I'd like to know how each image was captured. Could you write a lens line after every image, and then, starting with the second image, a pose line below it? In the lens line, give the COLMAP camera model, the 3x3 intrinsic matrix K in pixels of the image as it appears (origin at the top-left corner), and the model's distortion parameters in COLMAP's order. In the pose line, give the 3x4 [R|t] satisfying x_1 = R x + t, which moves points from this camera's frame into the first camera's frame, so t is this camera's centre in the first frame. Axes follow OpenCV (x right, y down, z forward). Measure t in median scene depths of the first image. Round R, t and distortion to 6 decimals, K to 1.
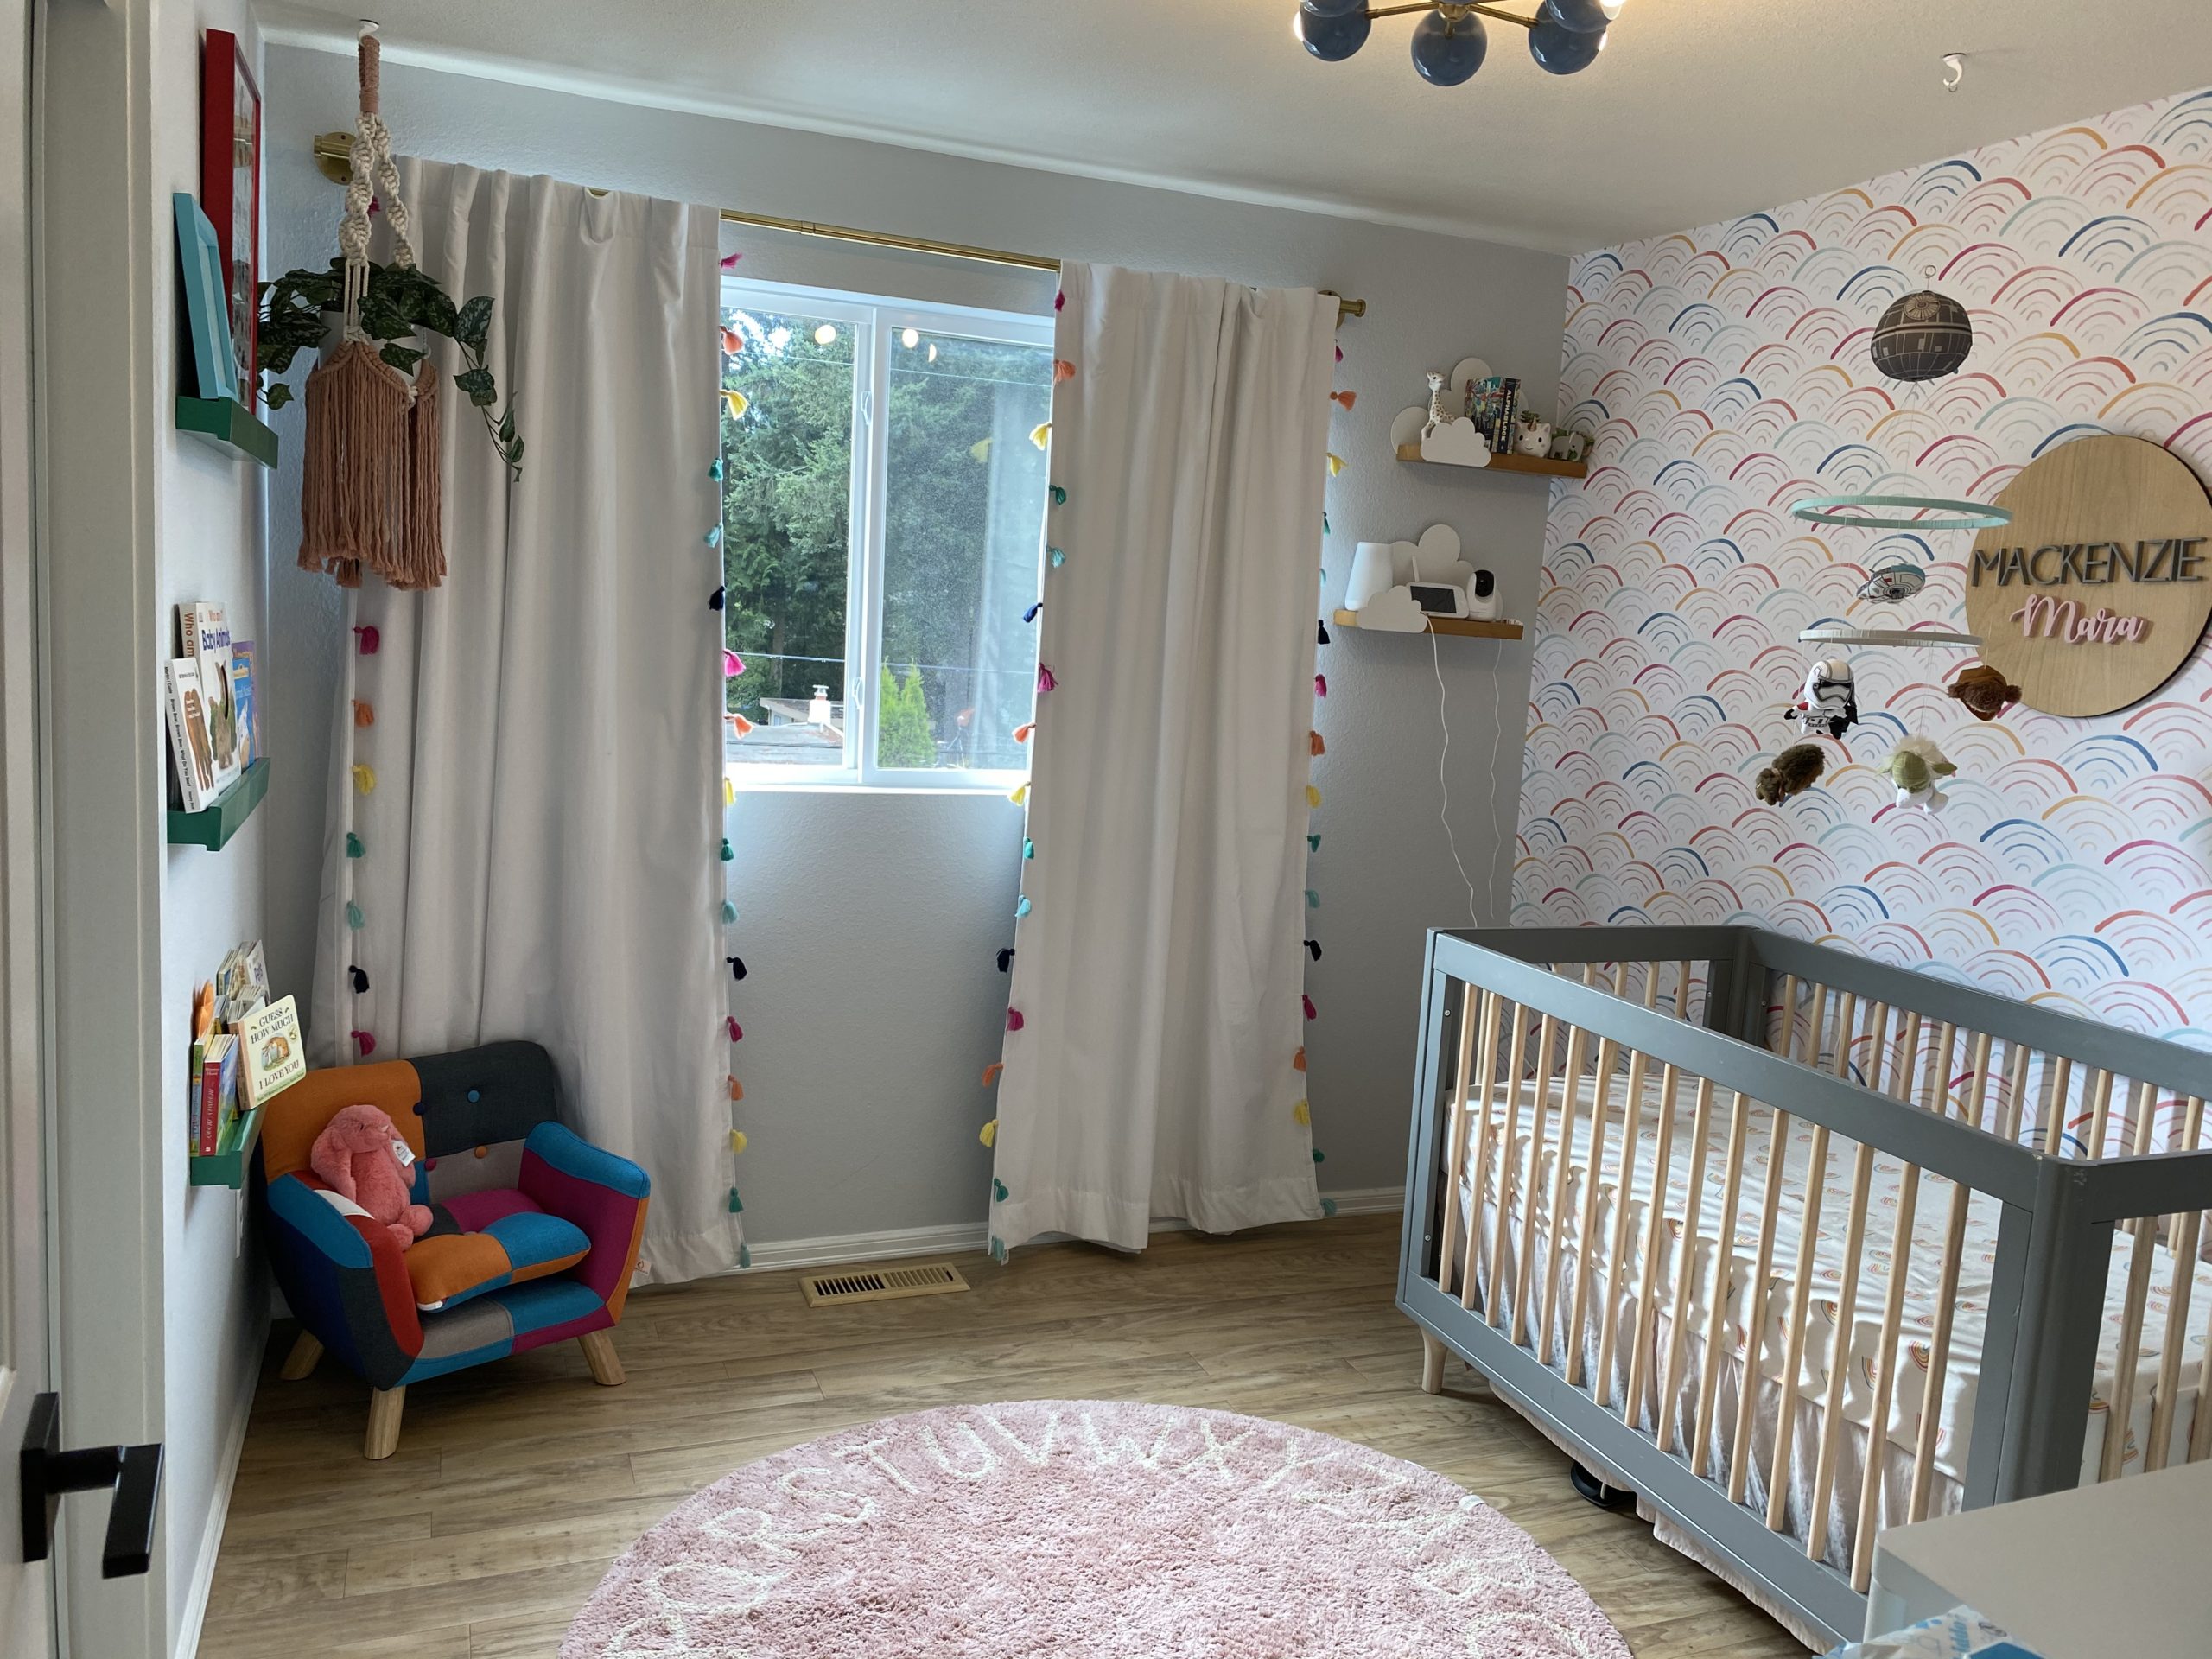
lens RADIAL K [[1671.6, 0, 1138.5], [0, 1671.6, 824.2], [0, 0, 1]] dist [0.016646, 0.002123]
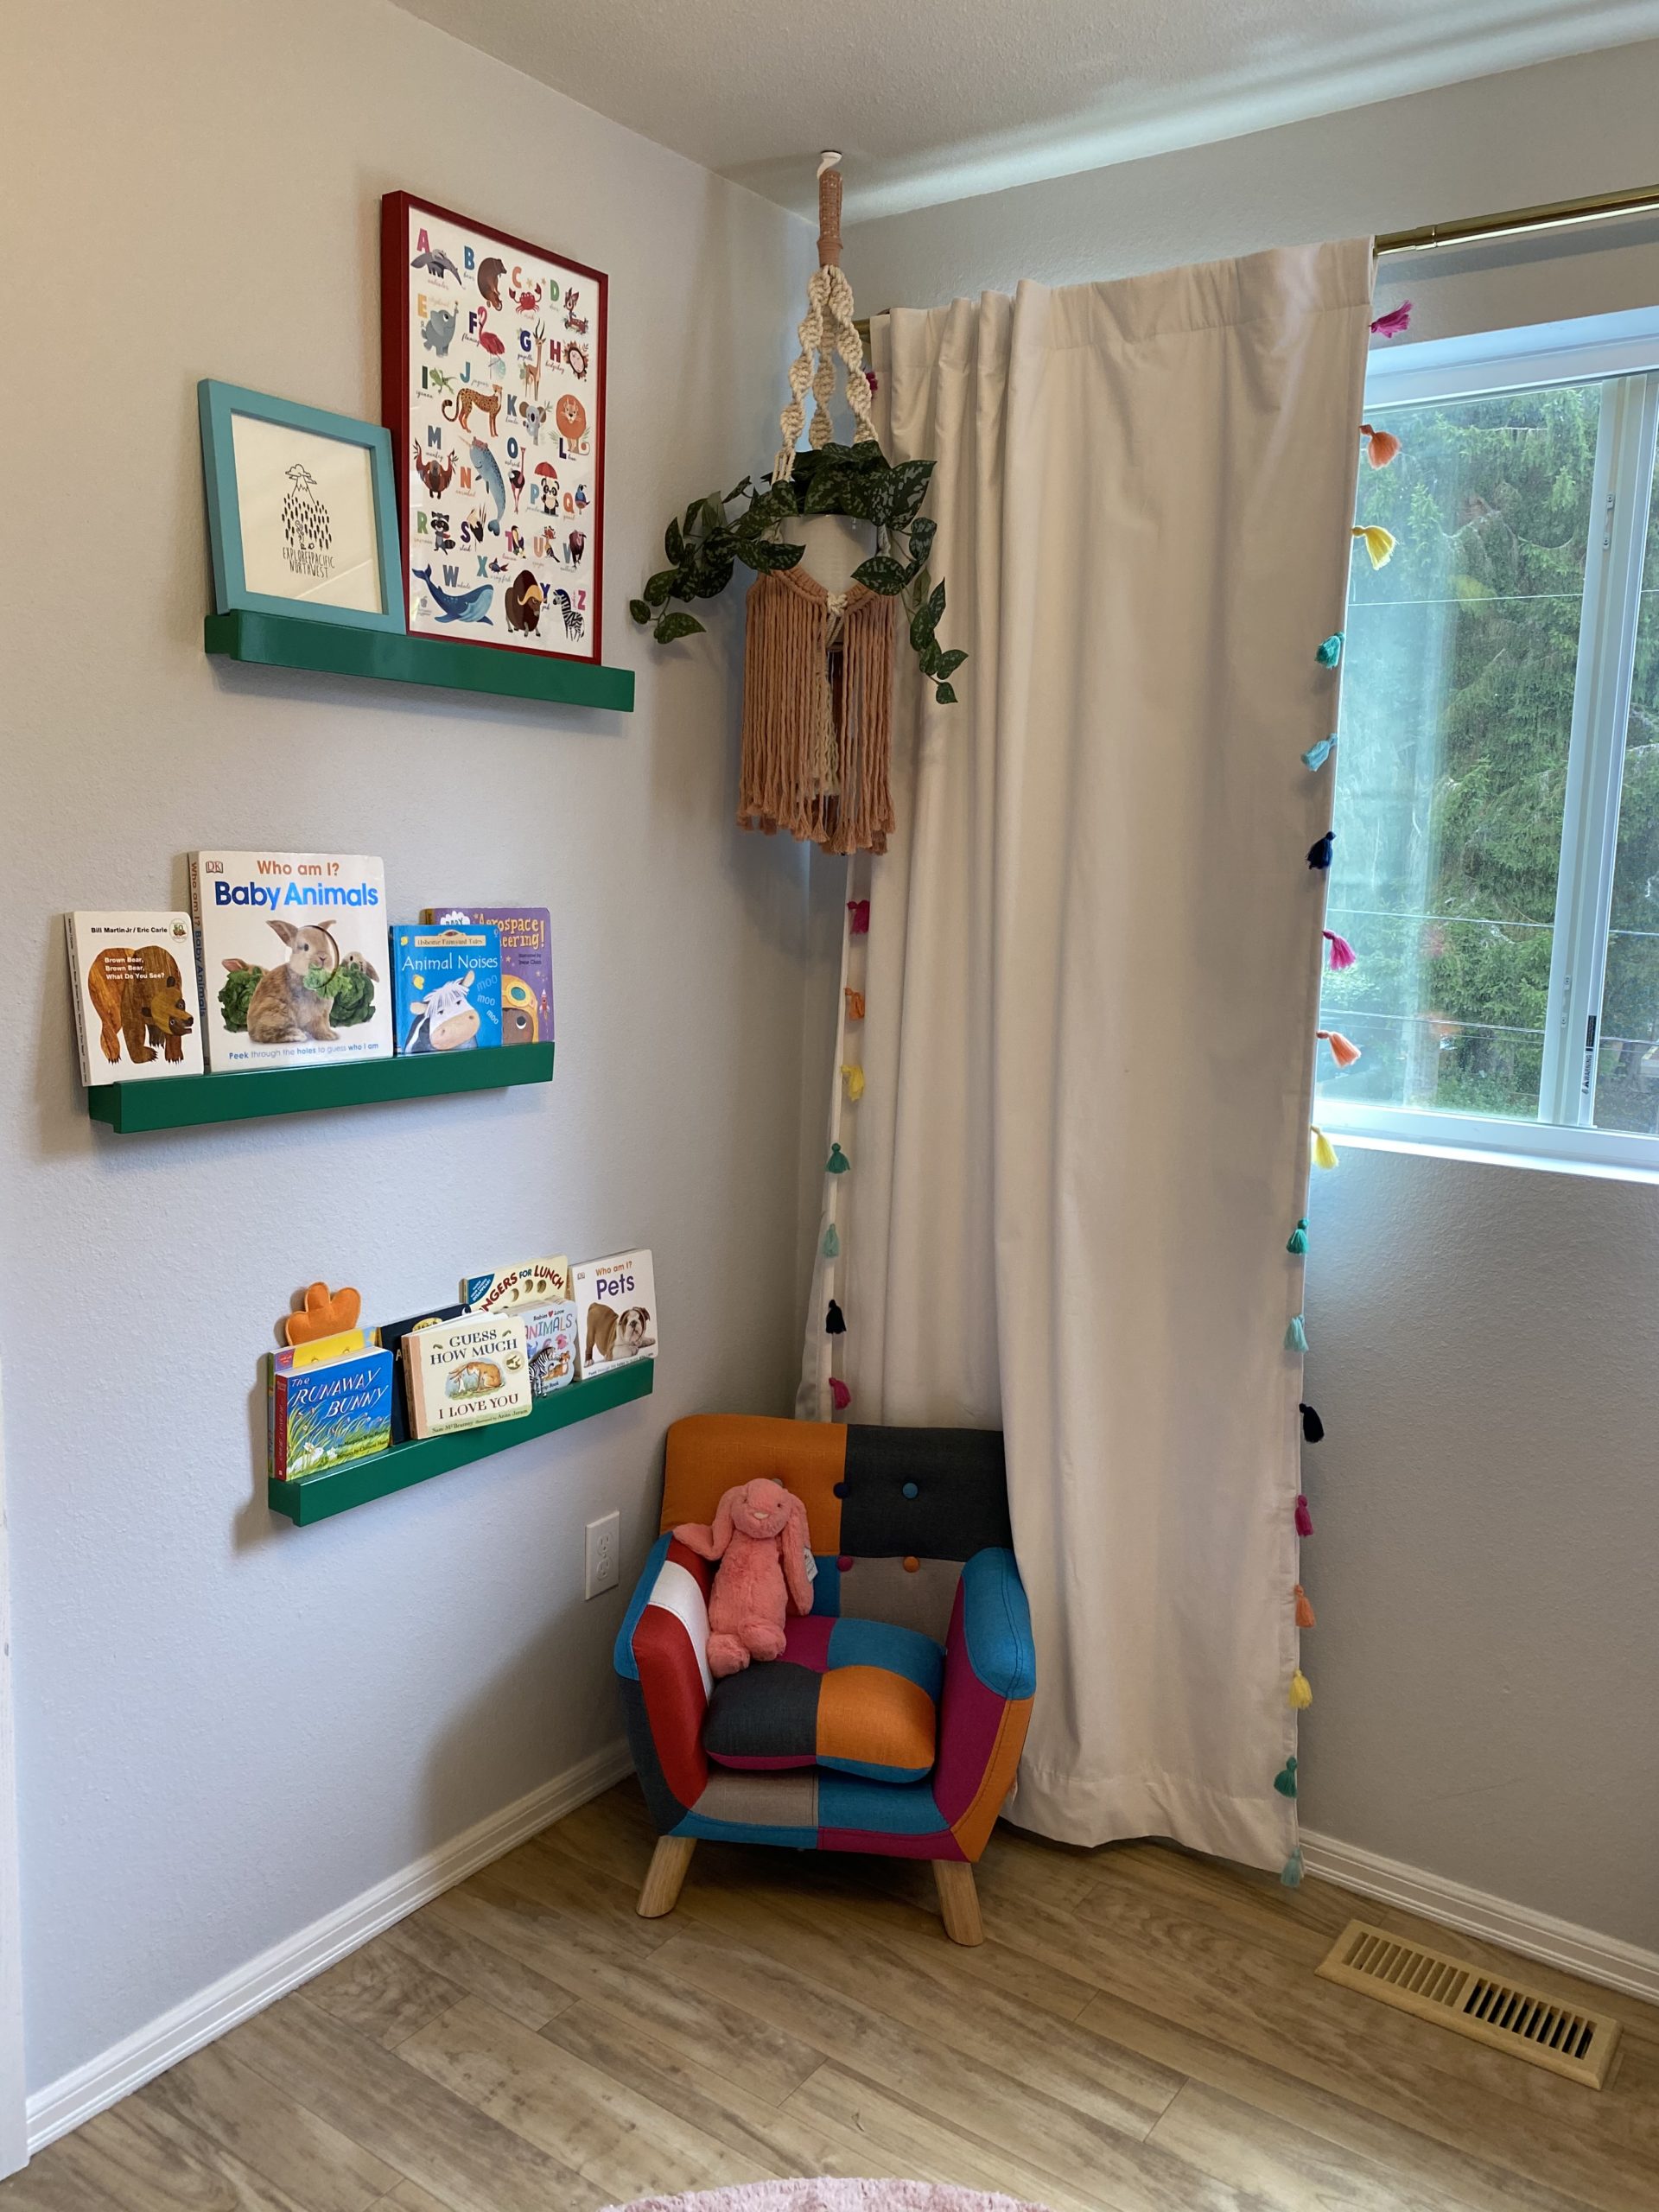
lens RADIAL K [[1671.6, 0, 829.3], [0, 1671.6, 1099.9], [0, 0, 1]] dist [0.016646, 0.002123]
pose [[0.537319, 0.072734, -0.840237, 0.241023], [-0.100391, 0.994707, 0.021907, -0.036028], [0.837383, 0.072581, 0.541777, 0.551590]]
